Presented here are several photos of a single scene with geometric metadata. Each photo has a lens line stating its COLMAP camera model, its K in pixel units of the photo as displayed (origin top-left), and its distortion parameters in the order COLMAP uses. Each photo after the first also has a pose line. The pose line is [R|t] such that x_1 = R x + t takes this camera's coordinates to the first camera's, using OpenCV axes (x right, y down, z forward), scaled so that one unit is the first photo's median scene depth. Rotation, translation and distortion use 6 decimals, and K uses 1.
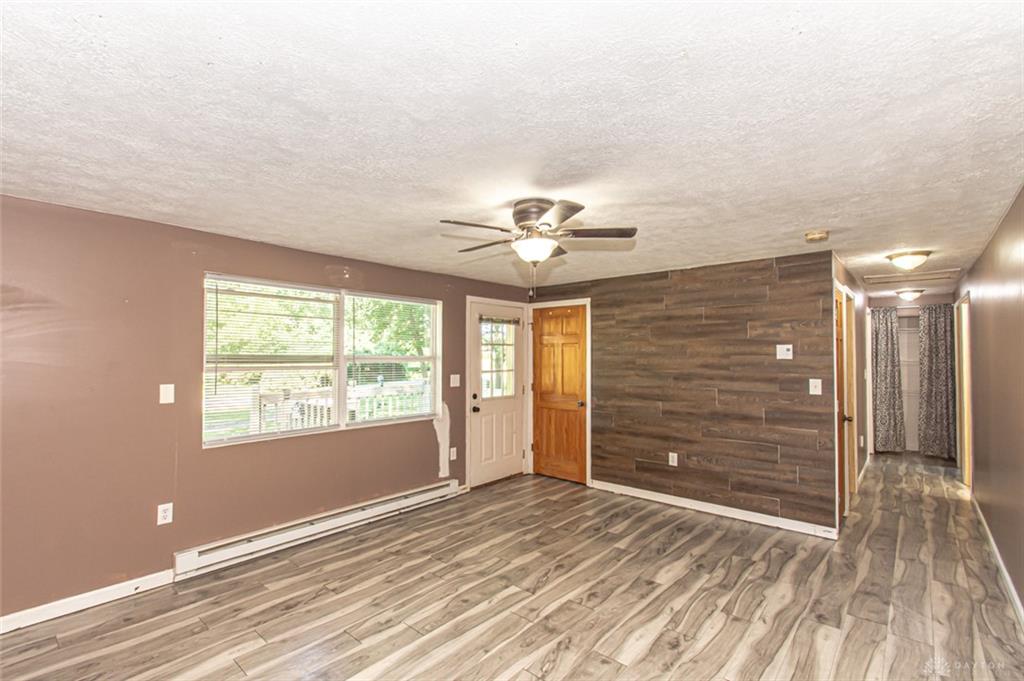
lens RADIAL K [[447.6, 0, 462.9], [0, 447.6, 347.7], [0, 0, 1]] dist [0.000358, -0.000138]
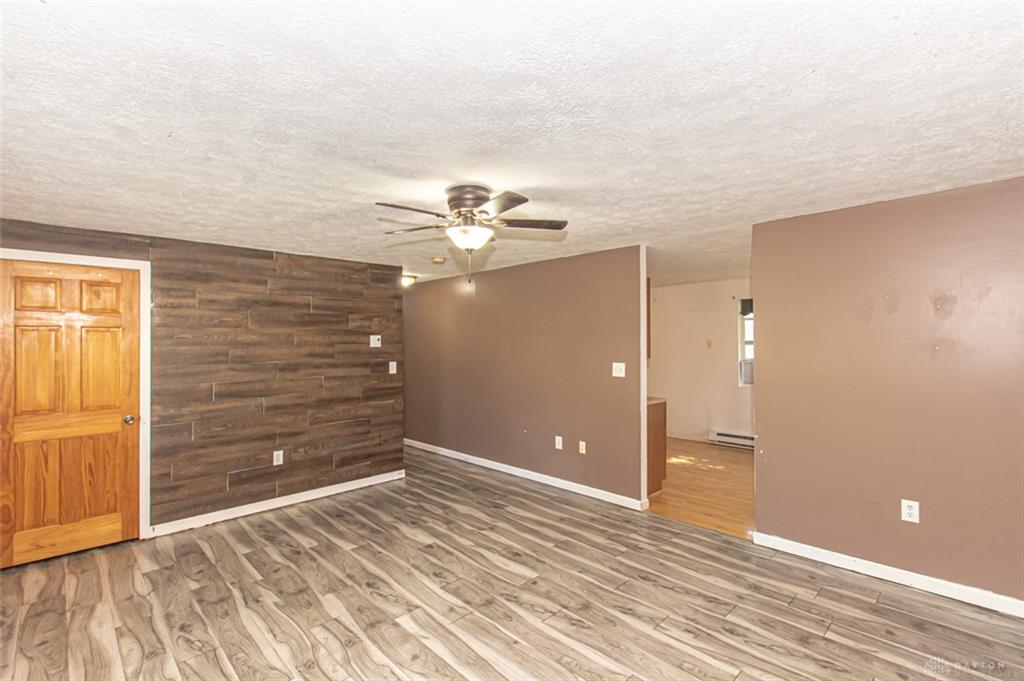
lens RADIAL K [[485.1, 0, 512.0], [0, 485.1, 340.5], [0, 0, 1]] dist [-0.000296, -0.000130]
pose [[0.027216, 0.003824, 0.999622, -0.561367], [-0.009650, 0.999947, -0.003562, 0.007997], [-0.999583, -0.009549, 0.027252, 0.541113]]
